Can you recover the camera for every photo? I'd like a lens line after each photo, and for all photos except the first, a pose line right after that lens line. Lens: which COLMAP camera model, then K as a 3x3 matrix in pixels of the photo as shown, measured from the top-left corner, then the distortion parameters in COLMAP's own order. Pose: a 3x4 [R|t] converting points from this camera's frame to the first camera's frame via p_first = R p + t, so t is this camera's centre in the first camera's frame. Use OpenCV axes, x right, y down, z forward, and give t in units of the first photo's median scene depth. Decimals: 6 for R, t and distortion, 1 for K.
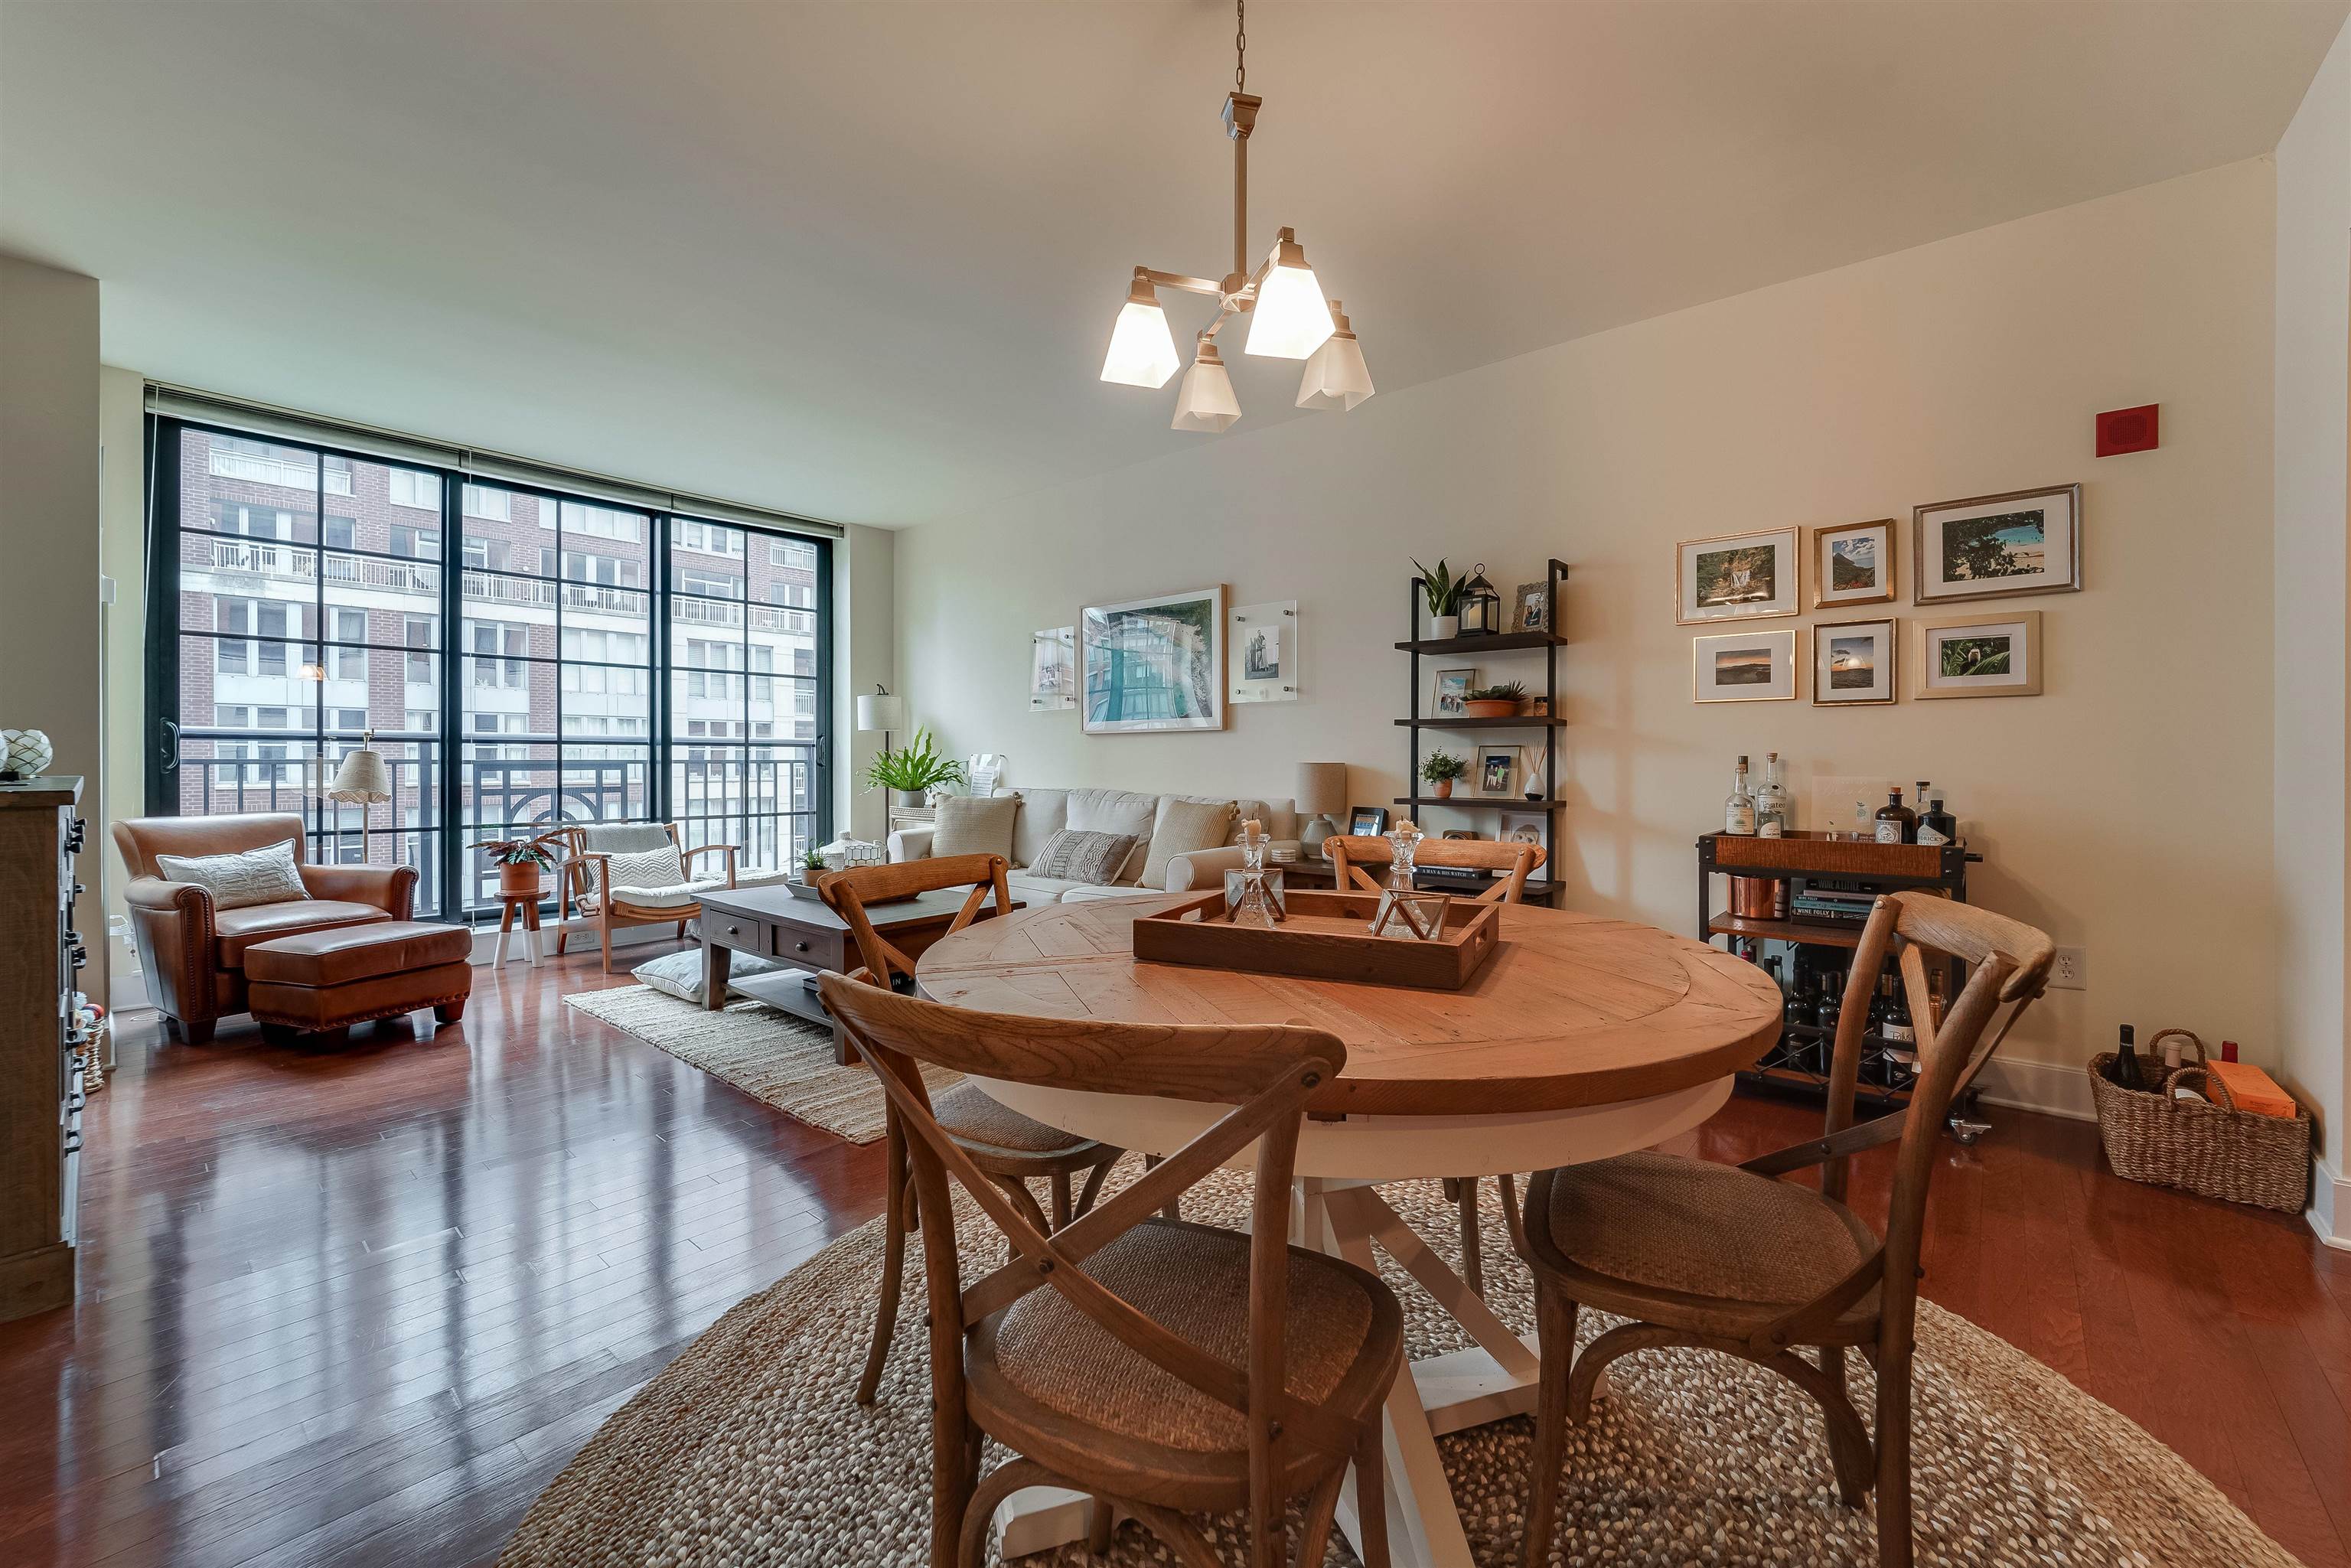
lens RADIAL K [[963.7, 0, 1182.4], [0, 963.7, 761.1], [0, 0, 1]] dist [-0.005273, -0.000897]
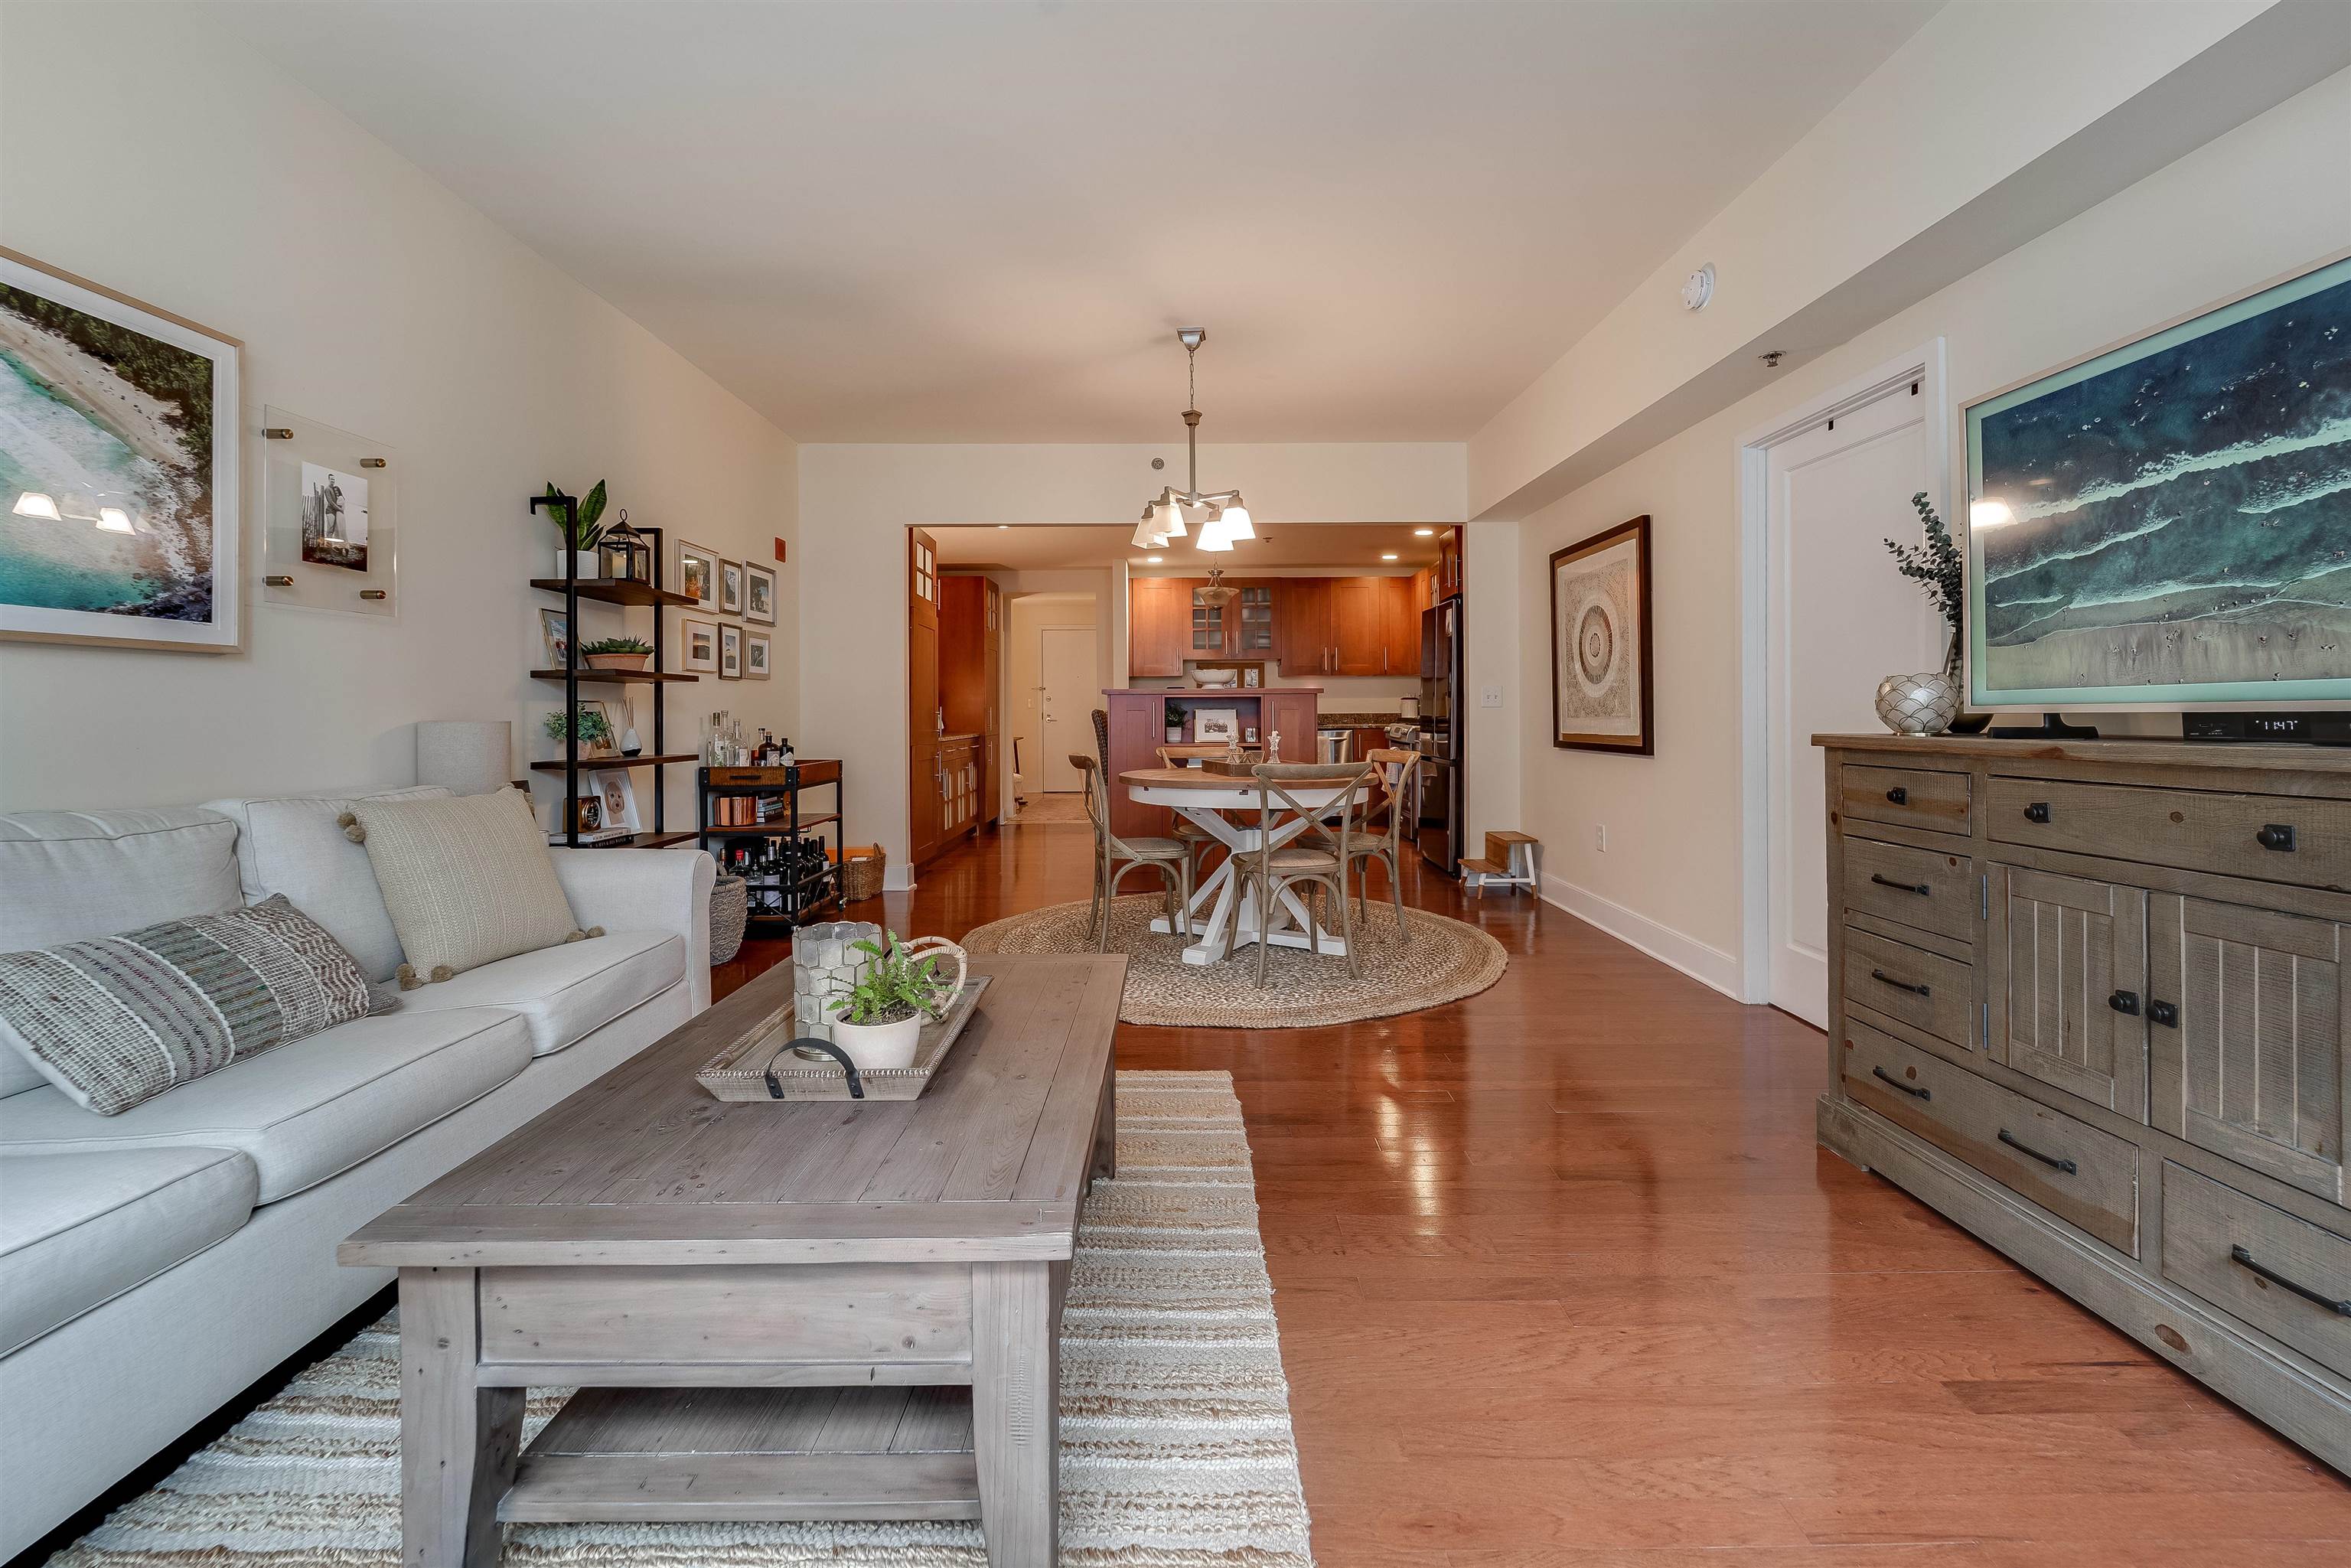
lens RADIAL K [[963.7, 0, 1192.8], [0, 963.7, 708.8], [0, 0, 1]] dist [-0.005273, -0.000897]
pose [[-0.668740, 0.006779, 0.743465, -0.691380], [0.007001, 0.999972, -0.002820, -0.001918], [-0.743463, 0.003320, -0.668768, 1.095004]]
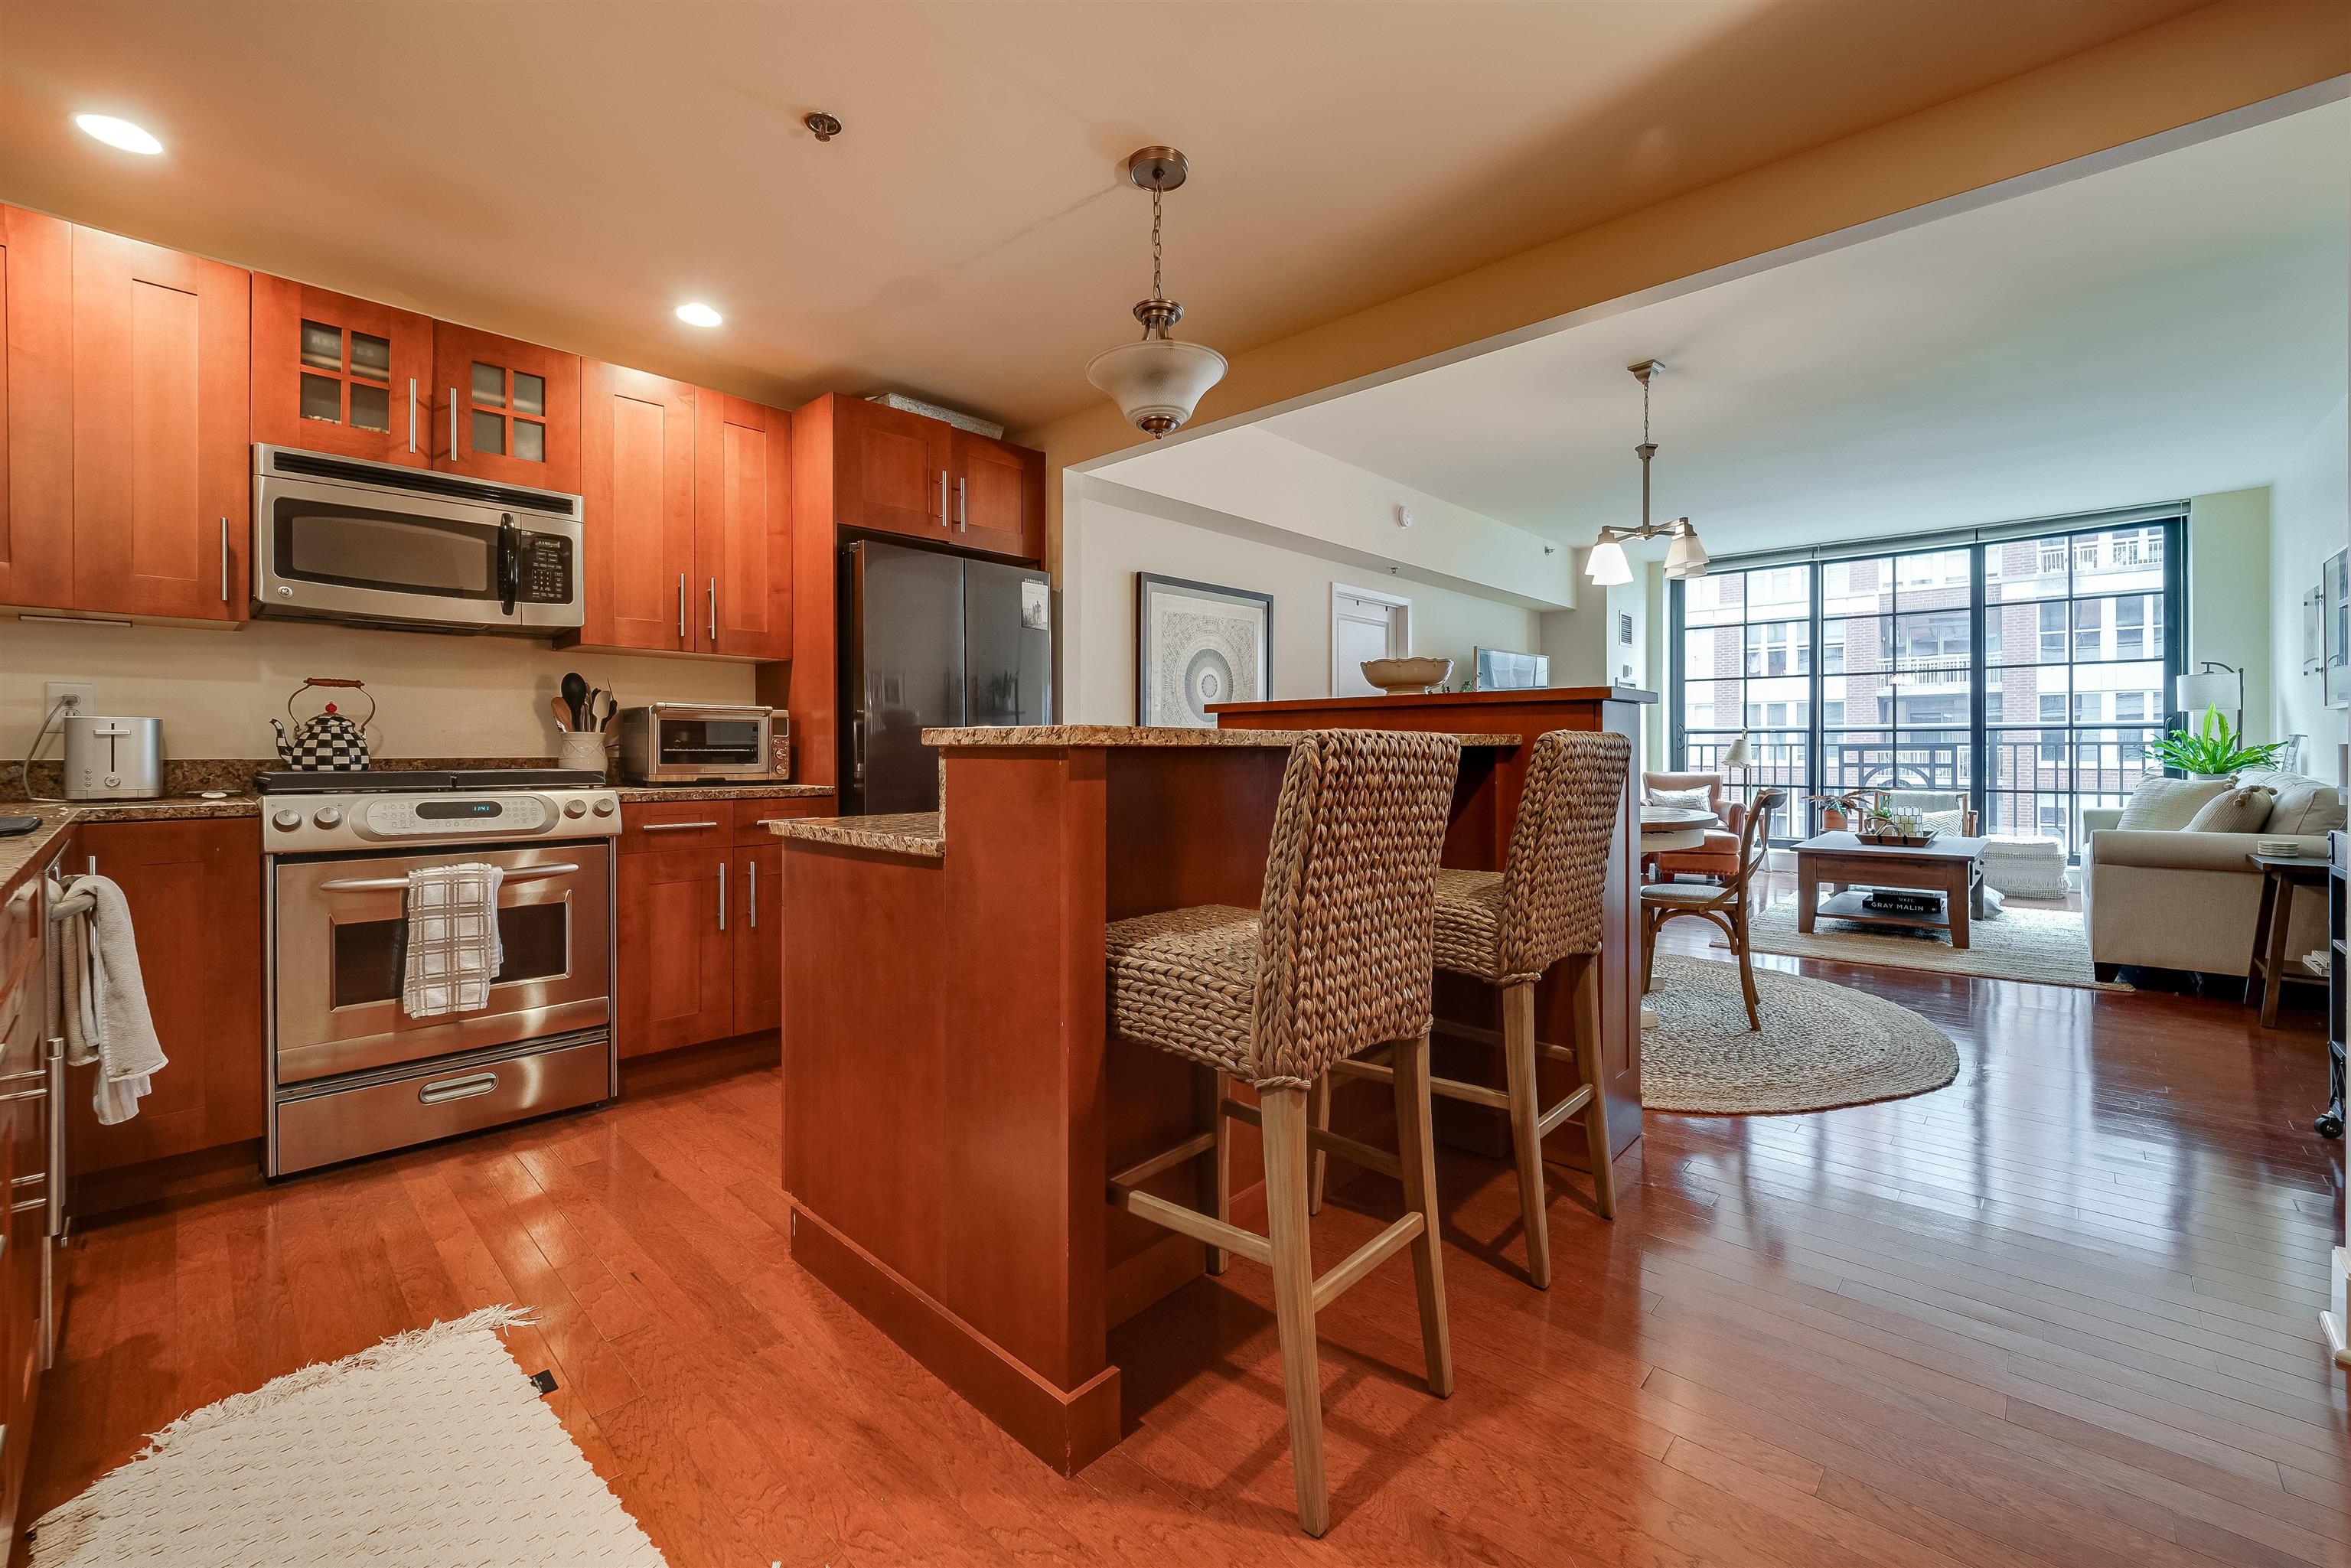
lens RADIAL K [[963.7, 0, 1176.5], [0, 963.7, 757.3], [0, 0, 1]] dist [-0.005273, -0.000897]
pose [[-0.032555, 0.010393, -0.999416, 1.010551], [0.005146, 0.999934, 0.010231, 0.000073], [0.999457, -0.004810, -0.032606, 0.004300]]
